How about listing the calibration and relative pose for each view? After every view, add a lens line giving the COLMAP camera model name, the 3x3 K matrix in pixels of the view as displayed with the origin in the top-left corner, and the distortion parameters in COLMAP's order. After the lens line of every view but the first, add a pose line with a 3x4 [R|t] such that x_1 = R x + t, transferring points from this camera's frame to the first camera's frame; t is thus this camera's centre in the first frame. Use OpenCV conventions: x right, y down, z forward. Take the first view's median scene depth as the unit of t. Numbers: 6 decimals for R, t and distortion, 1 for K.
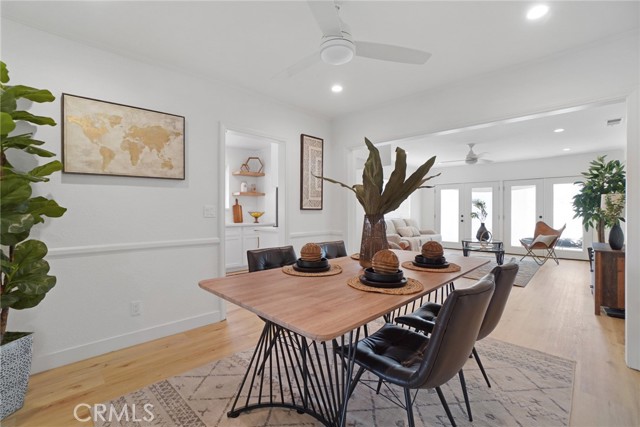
lens RADIAL K [[293.6, 0, 314.2], [0, 293.6, 213.0], [0, 0, 1]] dist [-0.070723, 0.029603]
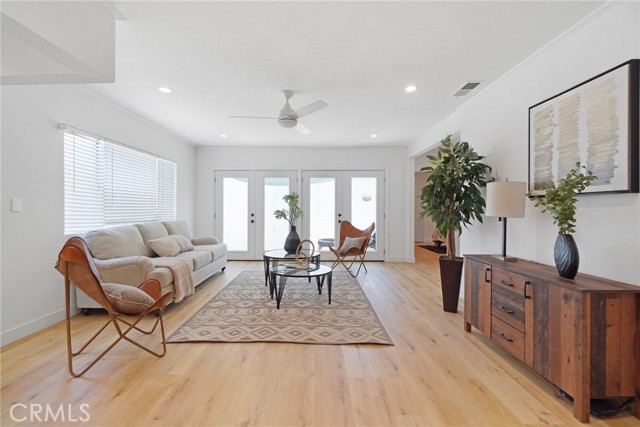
lens RADIAL K [[281.4, 0, 318.7], [0, 281.4, 209.8], [0, 0, 1]] dist [0.000120, -0.000063]
pose [[0.714778, -0.003457, 0.699343, 0.166798], [0.004440, 0.999990, 0.000405, -0.002861], [-0.699337, 0.002816, 0.714786, 0.473023]]
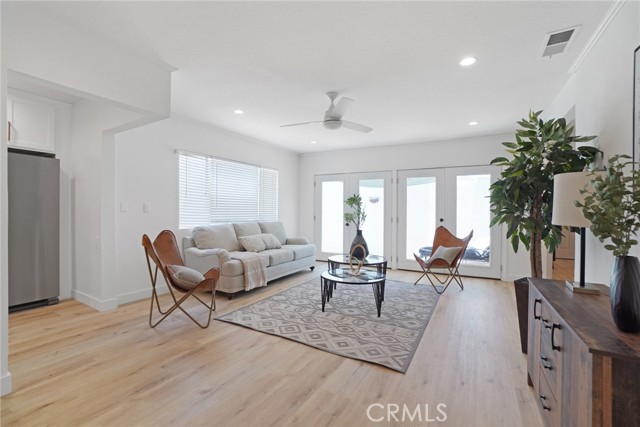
lens RADIAL K [[293.6, 0, 314.2], [0, 293.6, 213.0], [0, 0, 1]] dist [-0.070723, 0.029603]
pose [[0.968750, 0.006415, 0.247956, 0.317334], [-0.006592, 0.999978, -0.000117, -0.002168], [-0.247951, -0.001522, 0.968771, 0.385594]]
